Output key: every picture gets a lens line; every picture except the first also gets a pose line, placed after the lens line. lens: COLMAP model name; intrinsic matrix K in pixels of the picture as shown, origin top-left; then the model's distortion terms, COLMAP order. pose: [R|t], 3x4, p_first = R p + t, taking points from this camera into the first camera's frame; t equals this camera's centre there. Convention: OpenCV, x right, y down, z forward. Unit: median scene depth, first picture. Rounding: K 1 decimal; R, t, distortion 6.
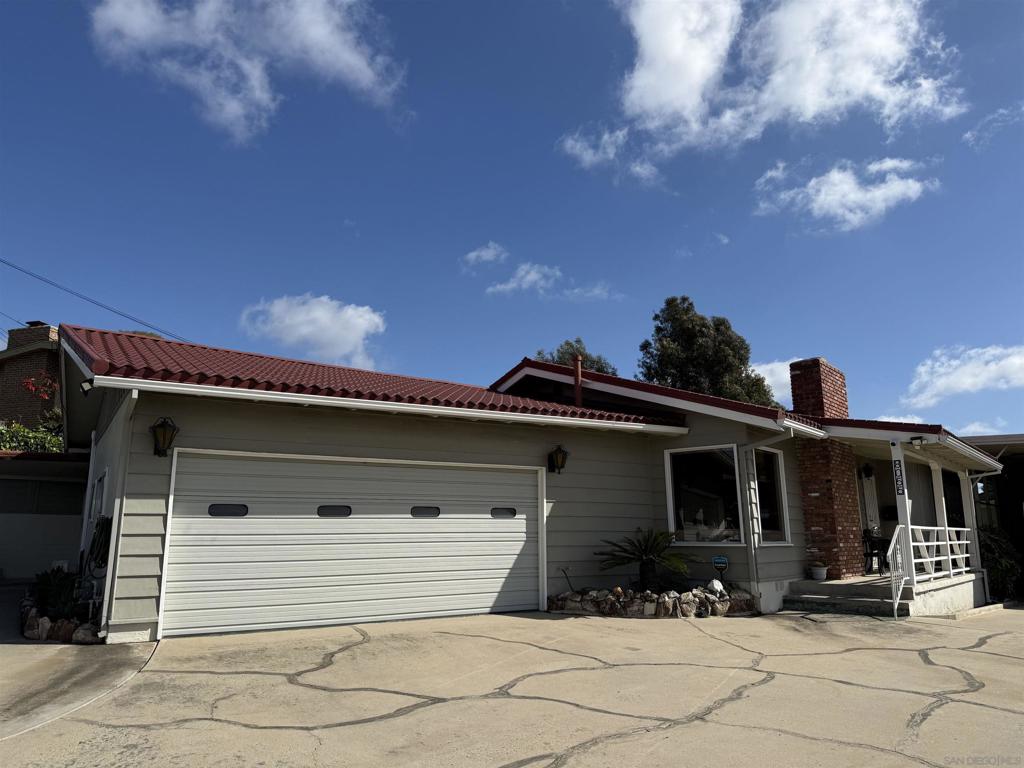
lens RADIAL K [[716.1, 0, 512.0], [0, 716.1, 384.0], [0, 0, 1]] dist [0.094469, -0.177030]
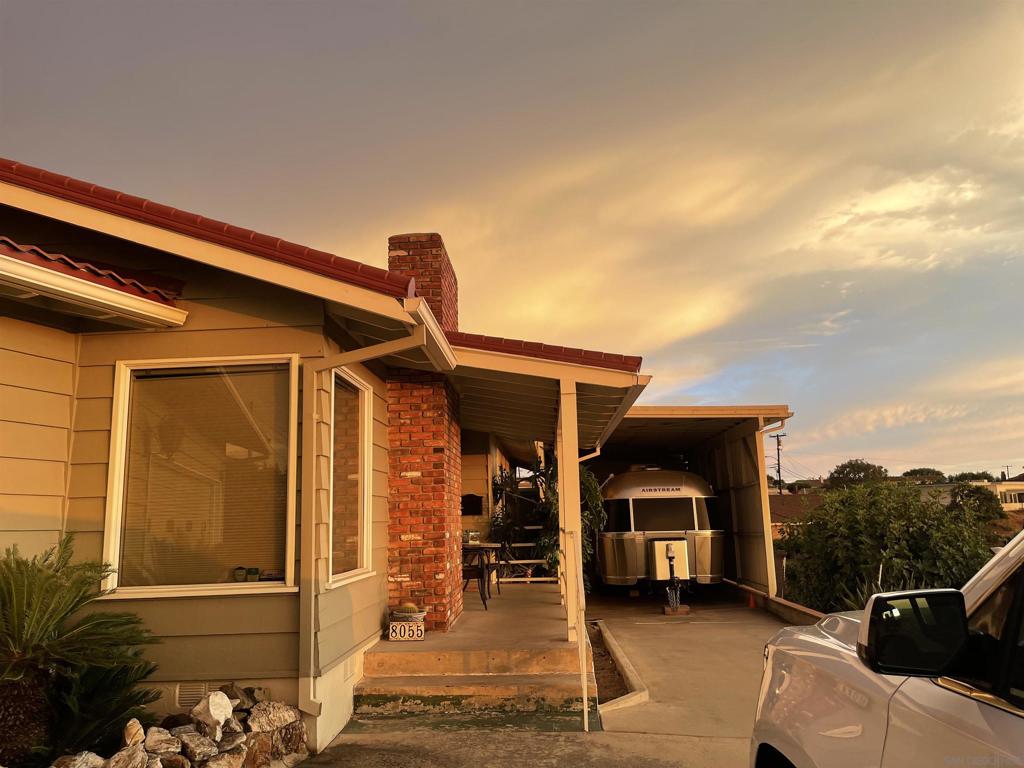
lens RADIAL K [[772.6, 0, 515.4], [0, 772.6, 375.6], [0, 0, 1]] dist [0.058079, -0.083591]
pose [[0.791004, 0.094983, 0.604393, 0.136402], [-0.103769, 0.994391, -0.020464, 0.093477], [-0.602947, -0.046530, 0.796423, 0.558918]]
